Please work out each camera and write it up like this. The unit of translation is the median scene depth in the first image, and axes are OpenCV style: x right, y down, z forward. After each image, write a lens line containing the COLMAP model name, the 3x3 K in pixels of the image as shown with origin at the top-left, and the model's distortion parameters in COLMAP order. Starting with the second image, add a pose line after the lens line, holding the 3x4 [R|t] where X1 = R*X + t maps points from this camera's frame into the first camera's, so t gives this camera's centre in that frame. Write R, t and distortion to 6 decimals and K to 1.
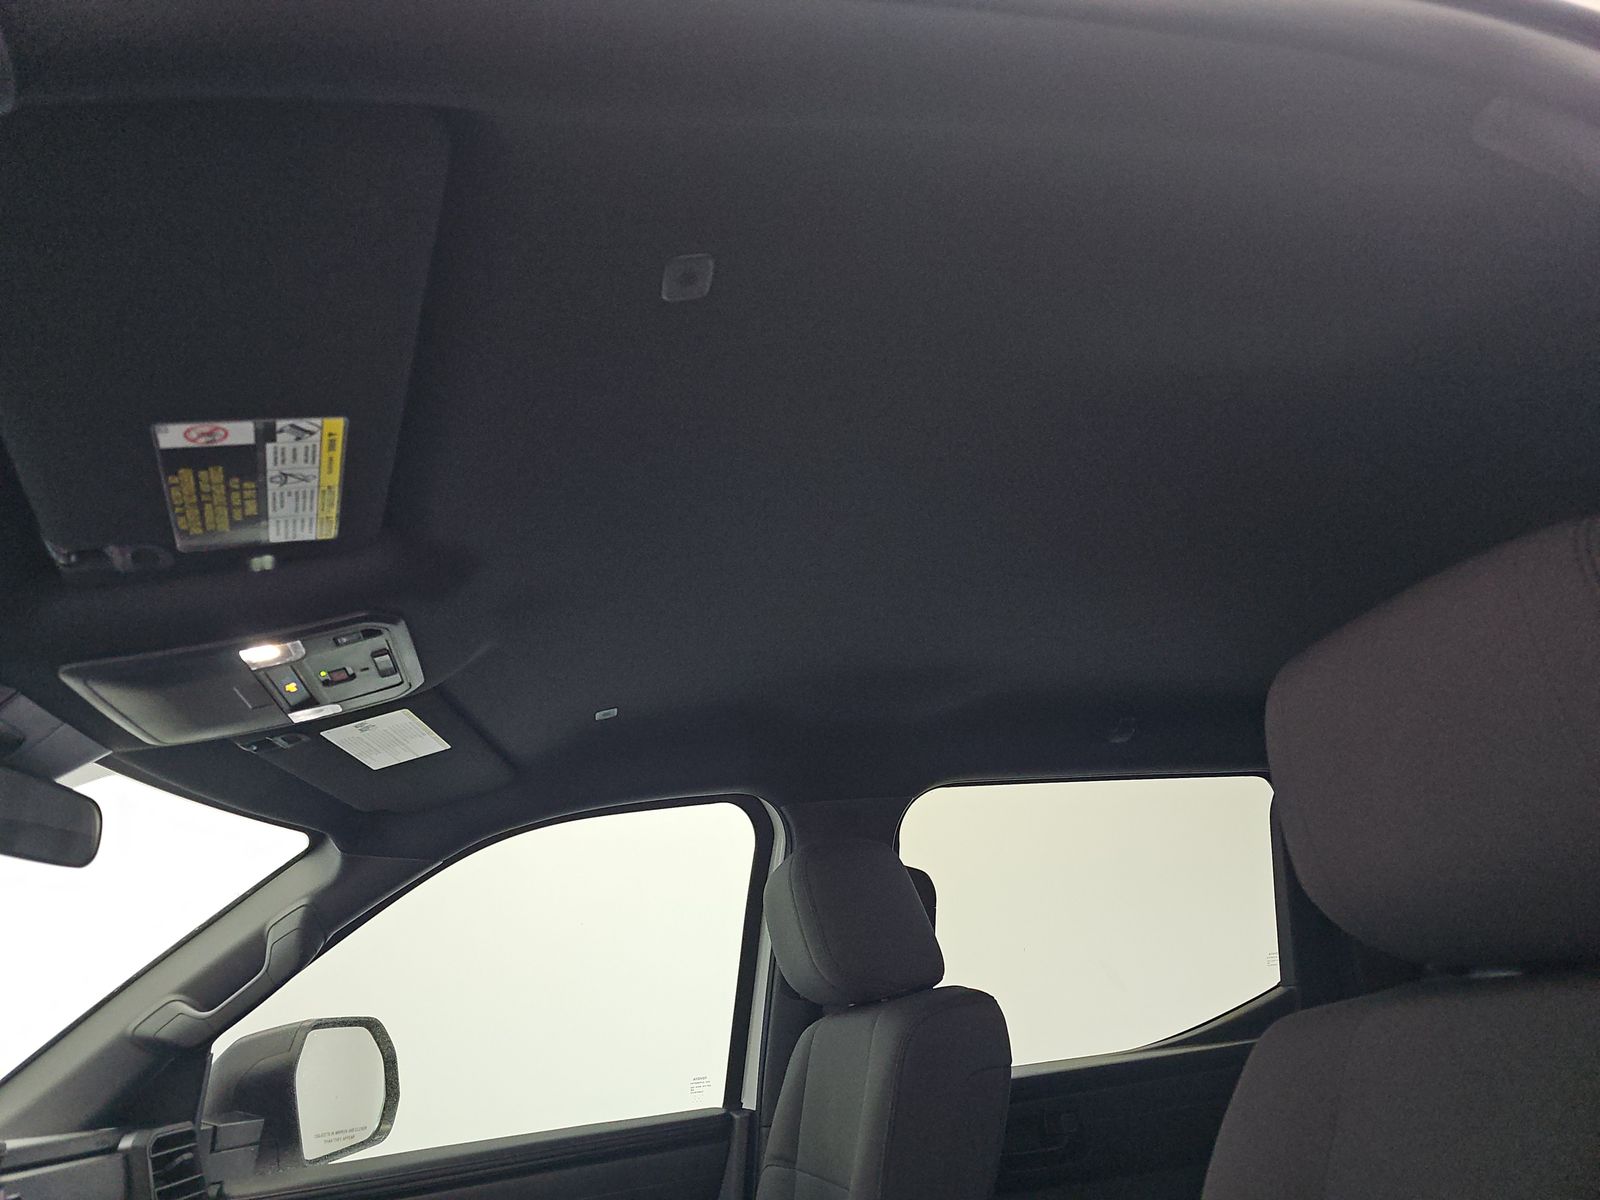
lens RADIAL K [[1081.4, 0, 800.3], [0, 1081.4, 604.6], [0, 0, 1]] dist [-0.002848, -0.003966]
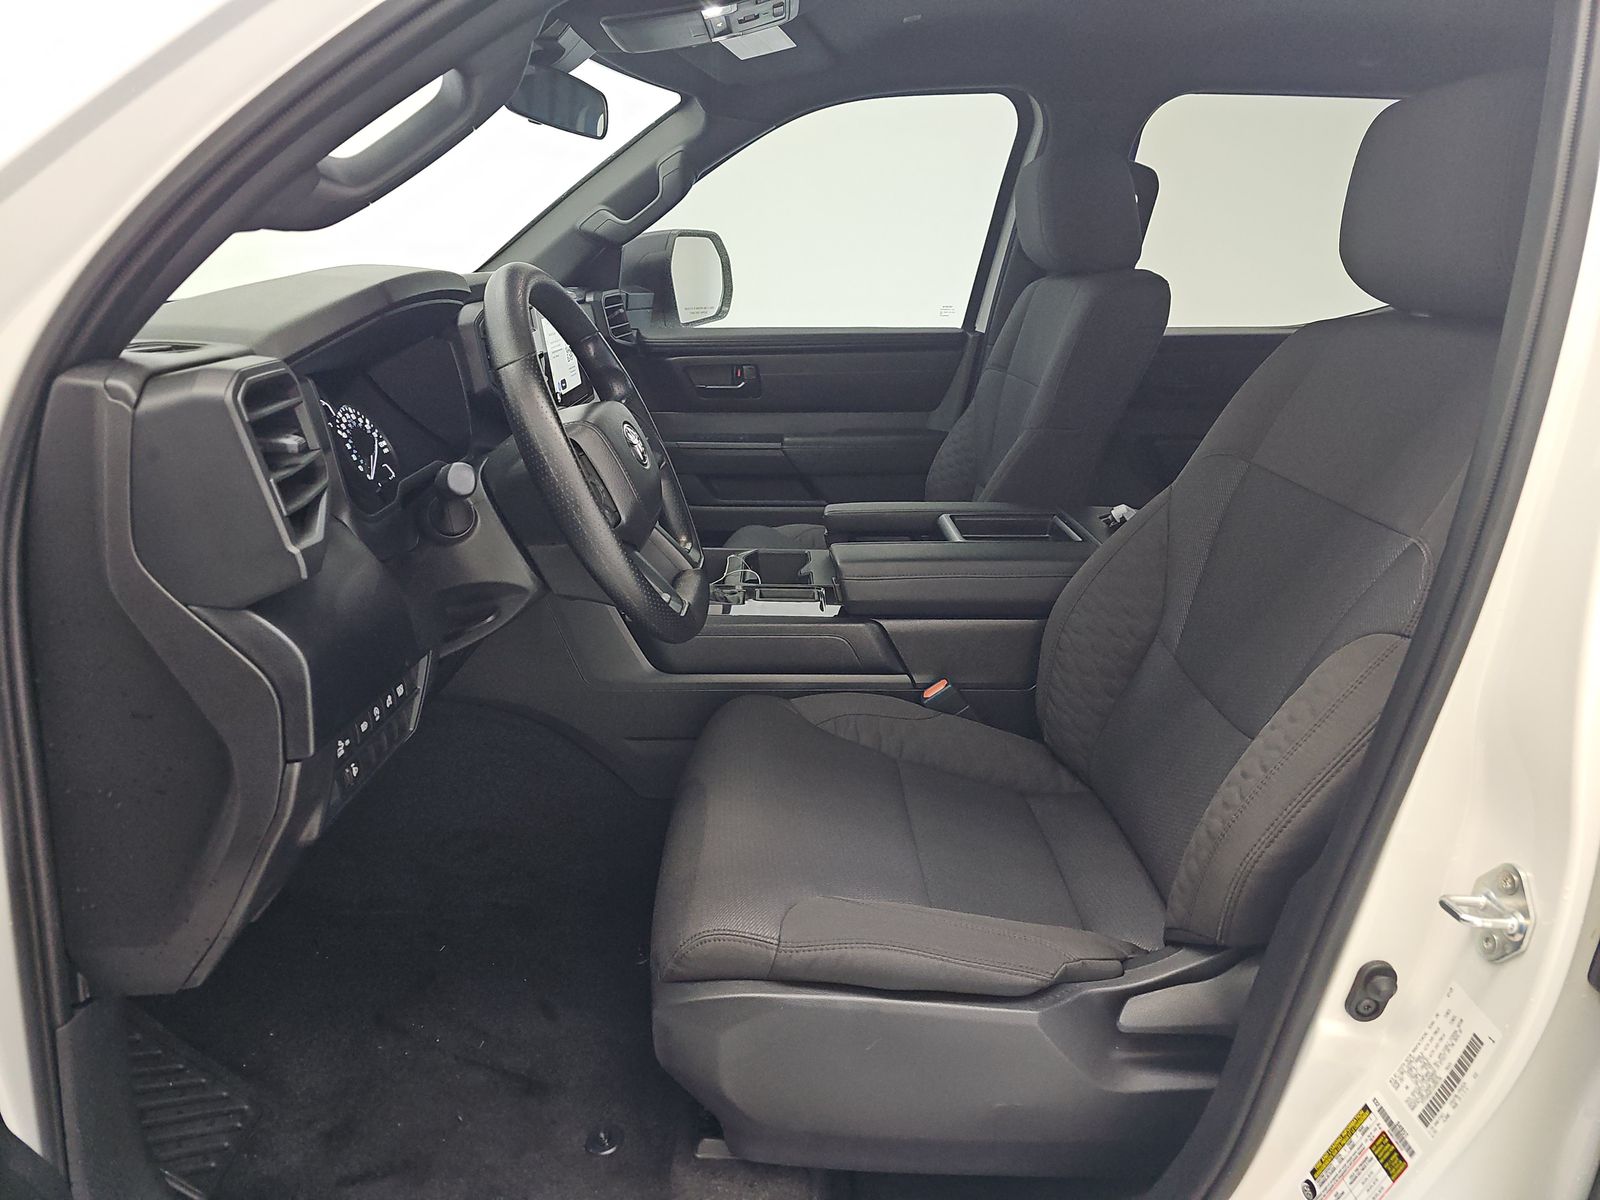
lens RADIAL K [[1081.4, 0, 800.3], [0, 1081.4, 604.6], [0, 0, 1]] dist [-0.002848, -0.003966]
pose [[0.972954, 0.176172, -0.149411, -0.001645], [-0.040796, 0.767688, 0.639524, -0.161531], [0.227367, -0.616132, 0.754113, -0.356547]]
